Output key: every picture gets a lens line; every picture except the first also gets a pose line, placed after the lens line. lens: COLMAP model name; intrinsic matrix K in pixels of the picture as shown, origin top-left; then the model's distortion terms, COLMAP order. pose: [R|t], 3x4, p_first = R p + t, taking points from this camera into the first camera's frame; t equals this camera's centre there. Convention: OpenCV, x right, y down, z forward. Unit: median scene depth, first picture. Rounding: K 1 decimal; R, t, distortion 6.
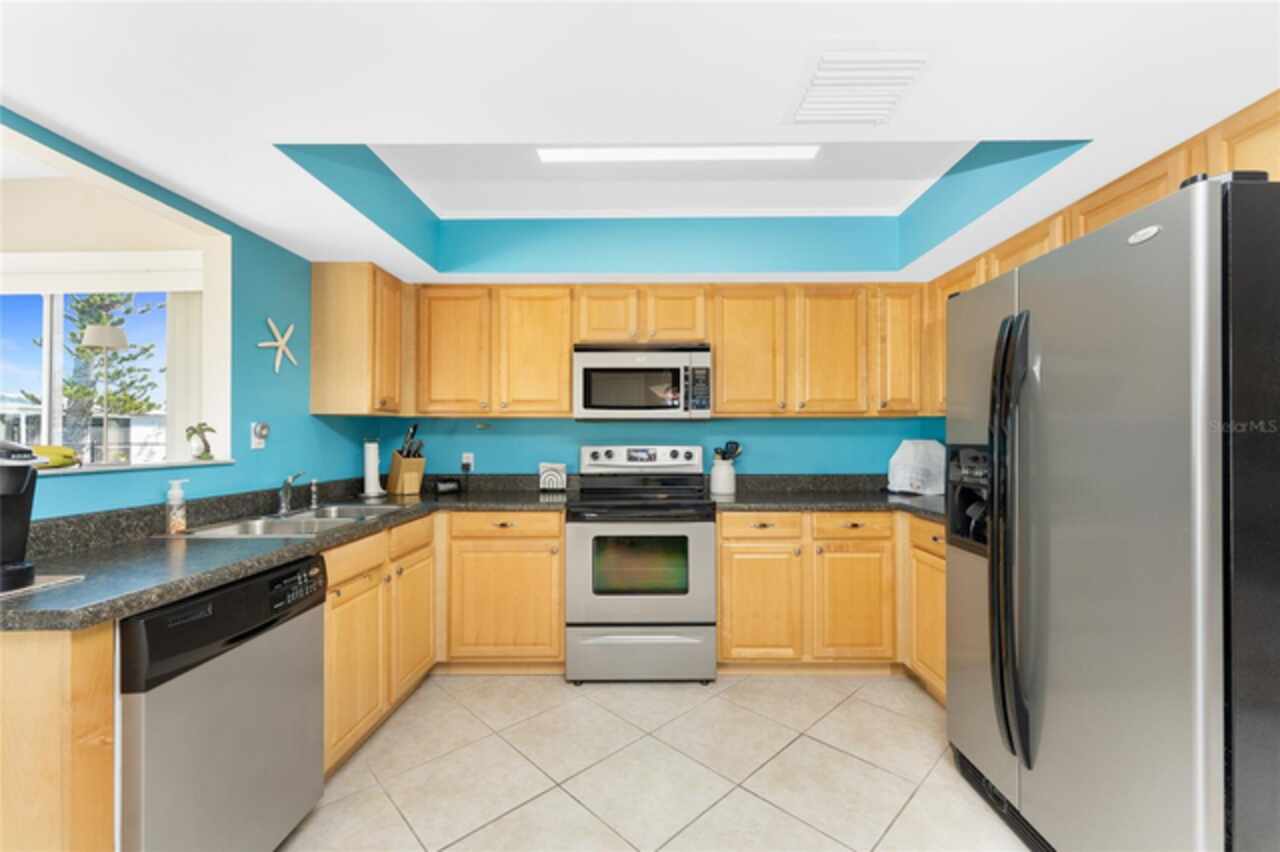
lens RADIAL K [[515.9, 0, 644.5], [0, 515.9, 436.0], [0, 0, 1]] dist [-0.000338, 0.000026]
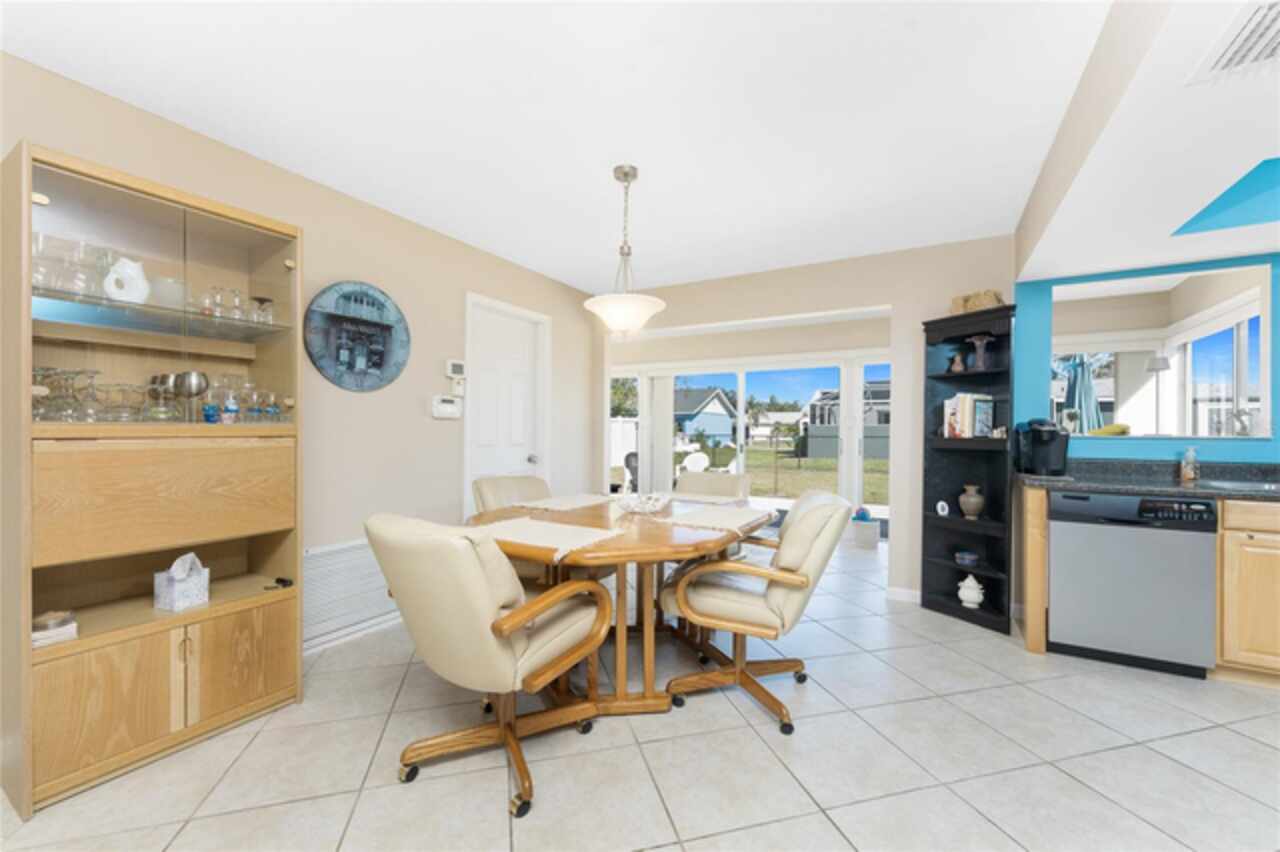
lens RADIAL K [[510.9, 0, 641.9], [0, 510.9, 428.6], [0, 0, 1]] dist [0.000758, 0.000070]
pose [[-0.479704, -0.007061, -0.877402, 0.872370], [-0.004052, 0.999975, -0.005832, 0.032280], [0.877421, 0.000757, -0.479721, 0.188537]]
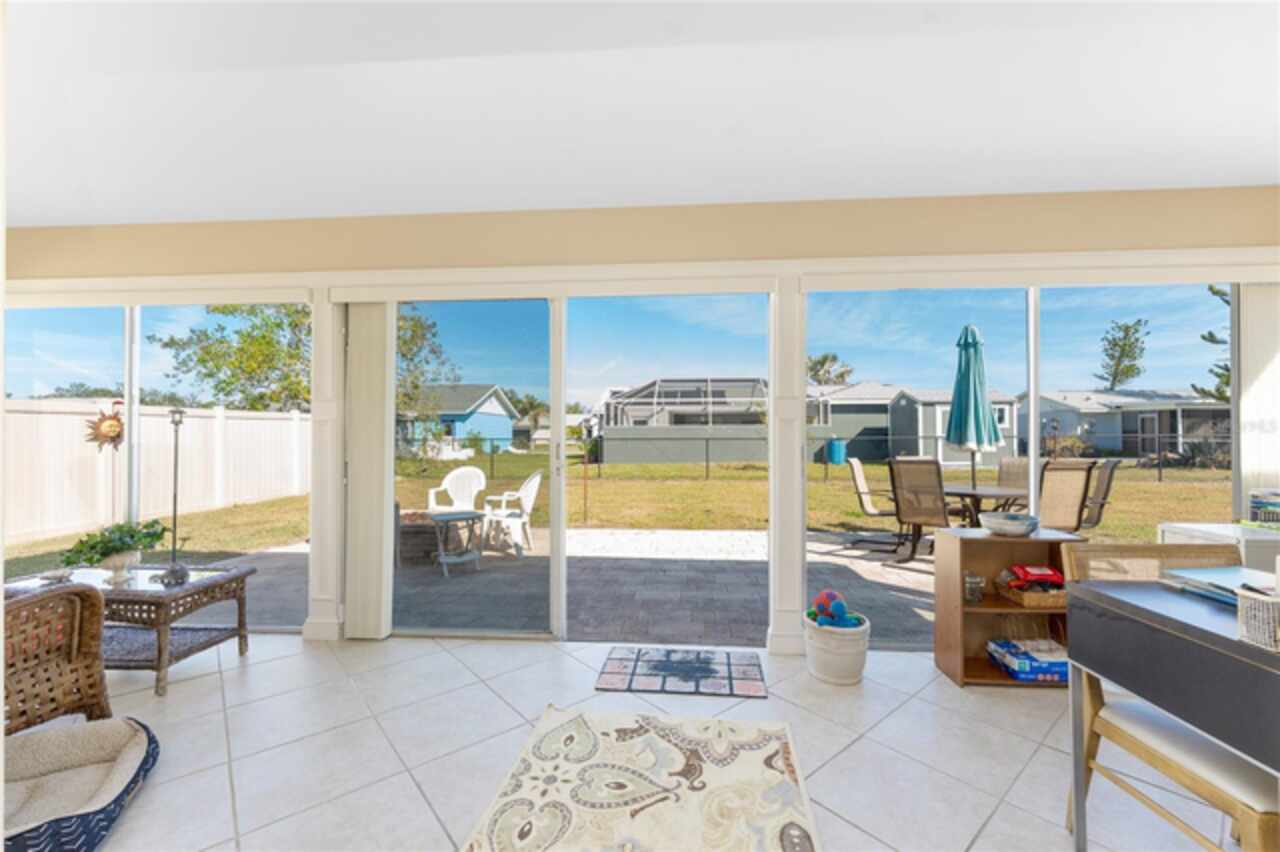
lens RADIAL K [[529.1, 0, 652.8], [0, 529.1, 419.3], [0, 0, 1]] dist [0.000763, 0.000083]
pose [[-0.063260, -0.028059, -0.997603, -0.330697], [0.005840, 0.999577, -0.028485, 0.036555], [0.997980, -0.007627, -0.063069, -0.275861]]
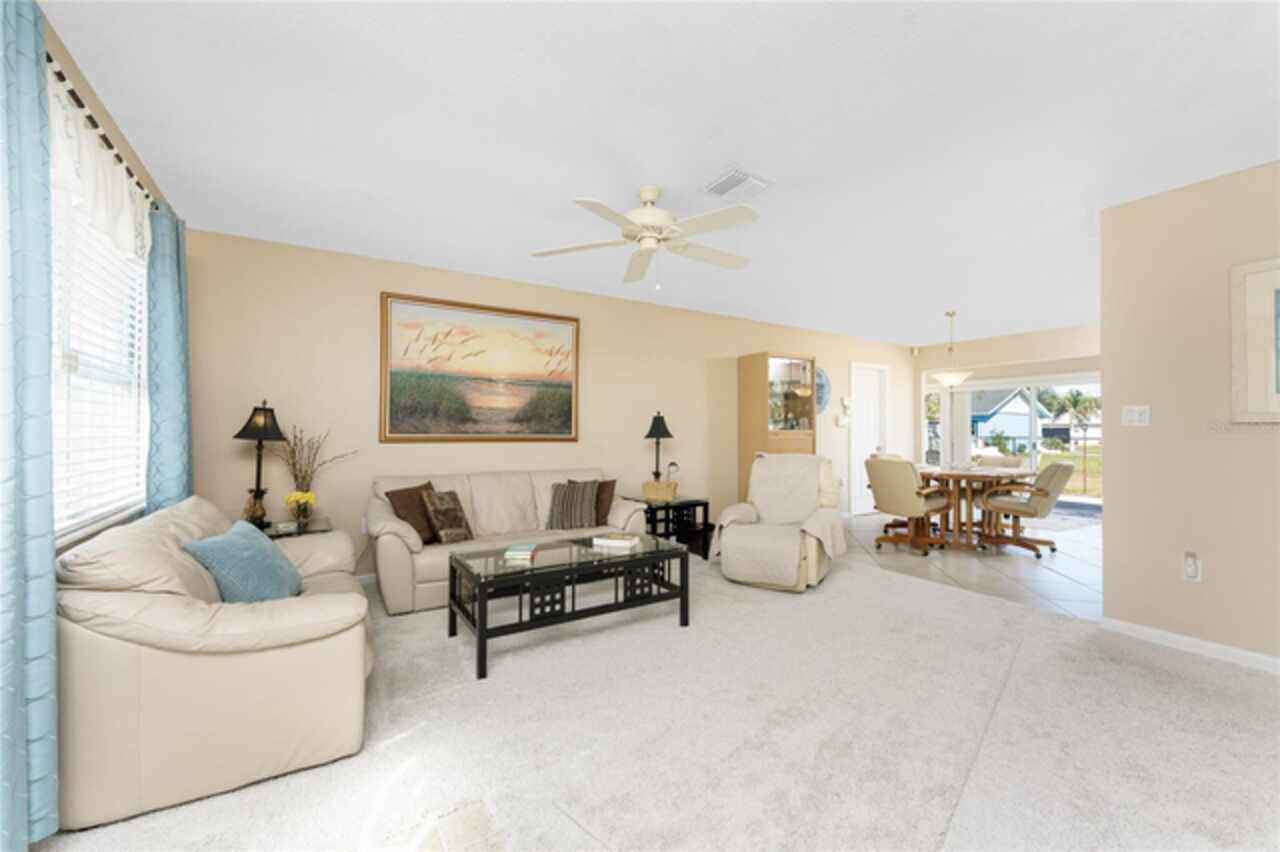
lens RADIAL K [[510.3, 0, 643.7], [0, 510.3, 426.7], [0, 0, 1]] dist [-0.001534, -0.000126]
pose [[-0.838214, -0.009122, -0.545265, 2.234555], [-0.001136, 0.999887, -0.014982, 0.042801], [0.545340, -0.011939, -0.838130, 0.756859]]
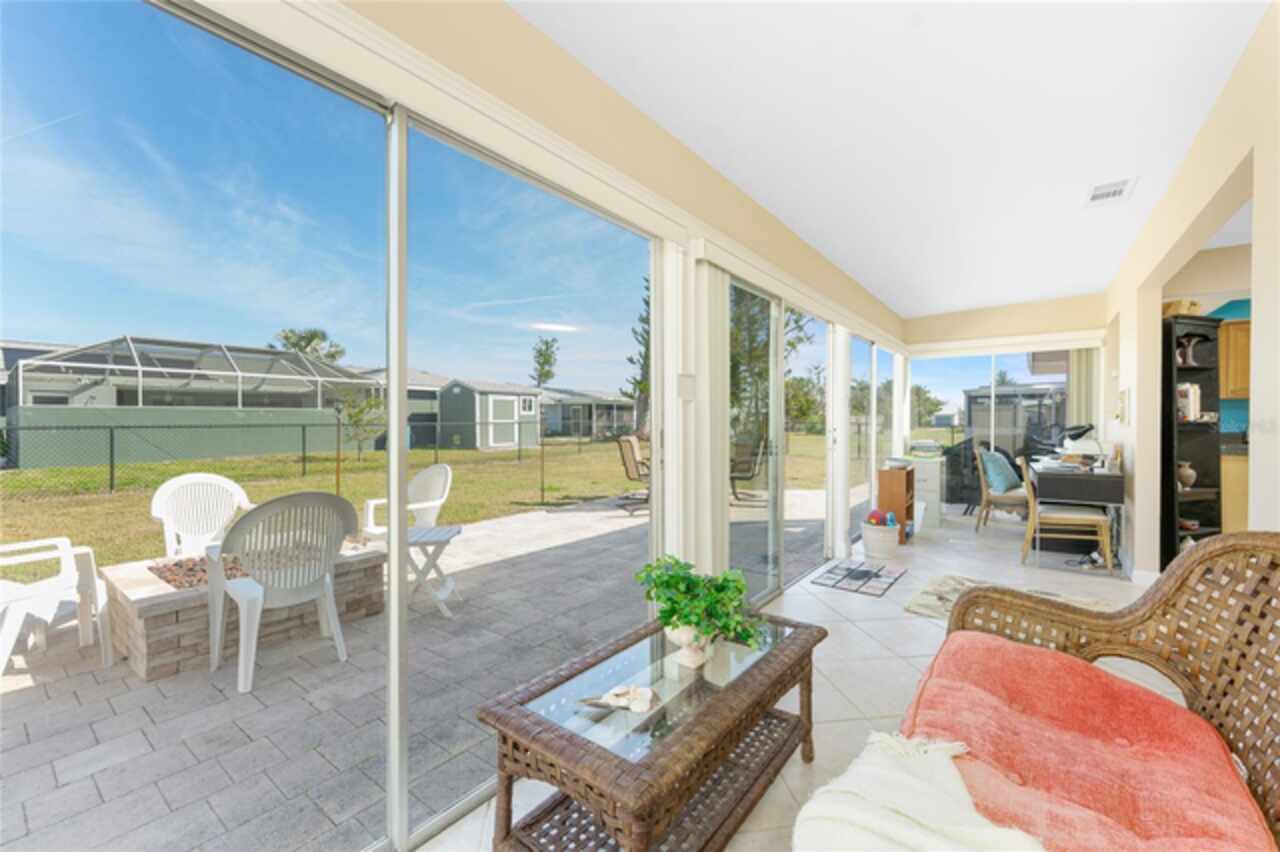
lens RADIAL K [[508.5, 0, 666.8], [0, 508.5, 421.8], [0, 0, 1]] dist [-0.000106, -0.000017]
pose [[0.806299, 0.003361, -0.591498, -0.913886], [0.001138, 0.999973, 0.007234, 0.031948], [0.591507, -0.006506, 0.806274, -1.745626]]
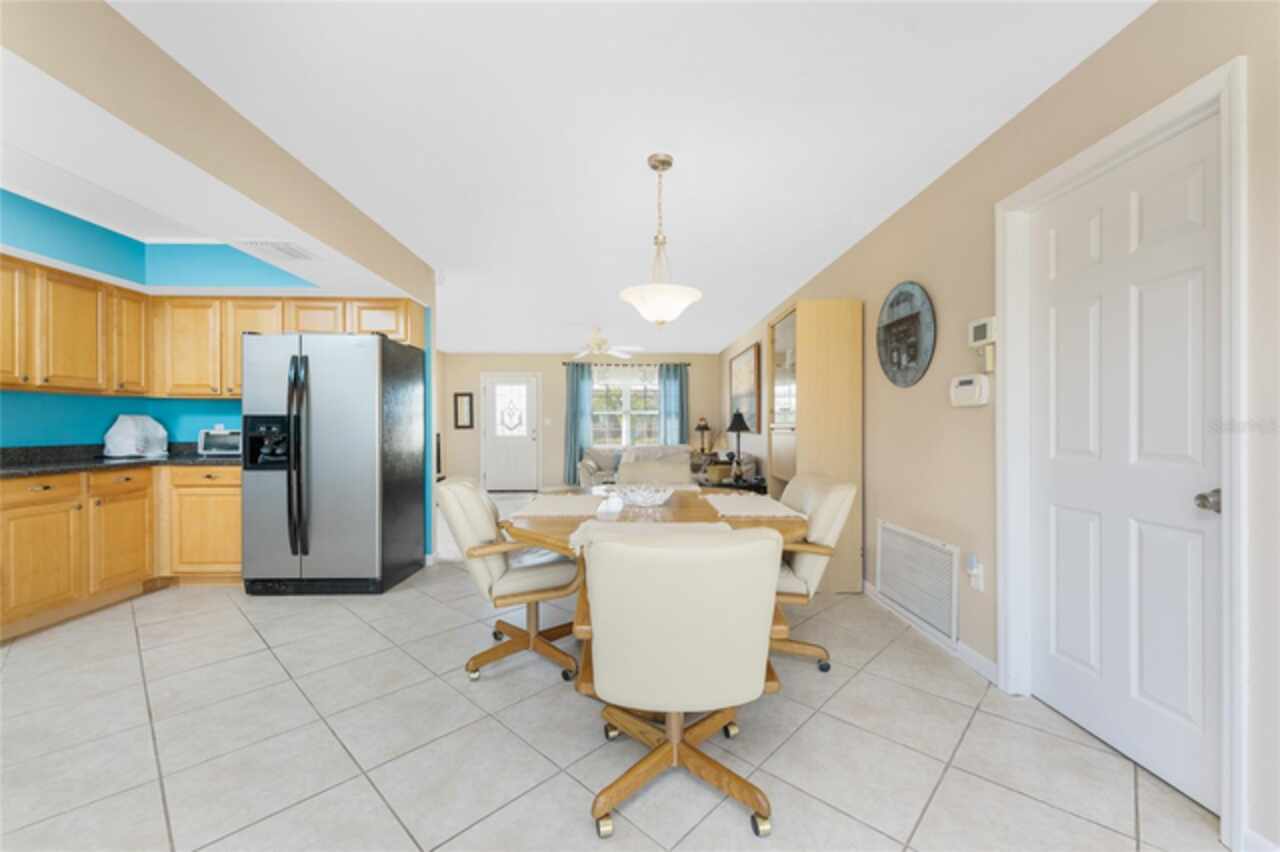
lens RADIAL K [[510.9, 0, 641.9], [0, 510.9, 428.6], [0, 0, 1]] dist [0.000758, 0.000070]
pose [[-0.038458, -0.002931, 0.999256, -0.892442], [-0.002403, 0.999993, 0.002841, 0.040234], [-0.999257, -0.002292, -0.038465, -0.226654]]
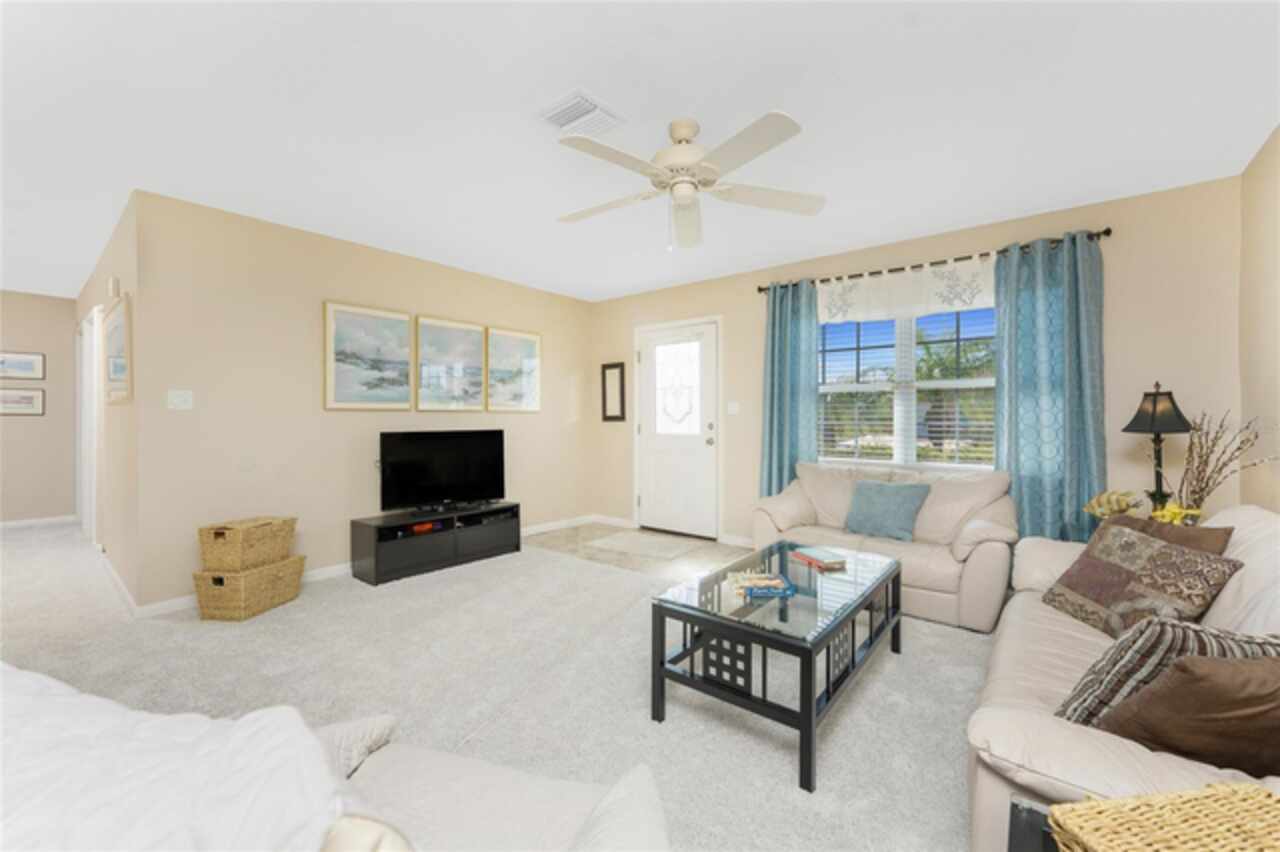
lens RADIAL K [[502.3, 0, 640.0], [0, 502.3, 426.0], [0, 0, 1]] dist [-0.018255, 0.000197]
pose [[0.622967, -0.013544, 0.782131, 0.988283], [-0.003787, 0.999786, 0.020329, 0.031442], [-0.782239, -0.015626, 0.622783, -0.550399]]
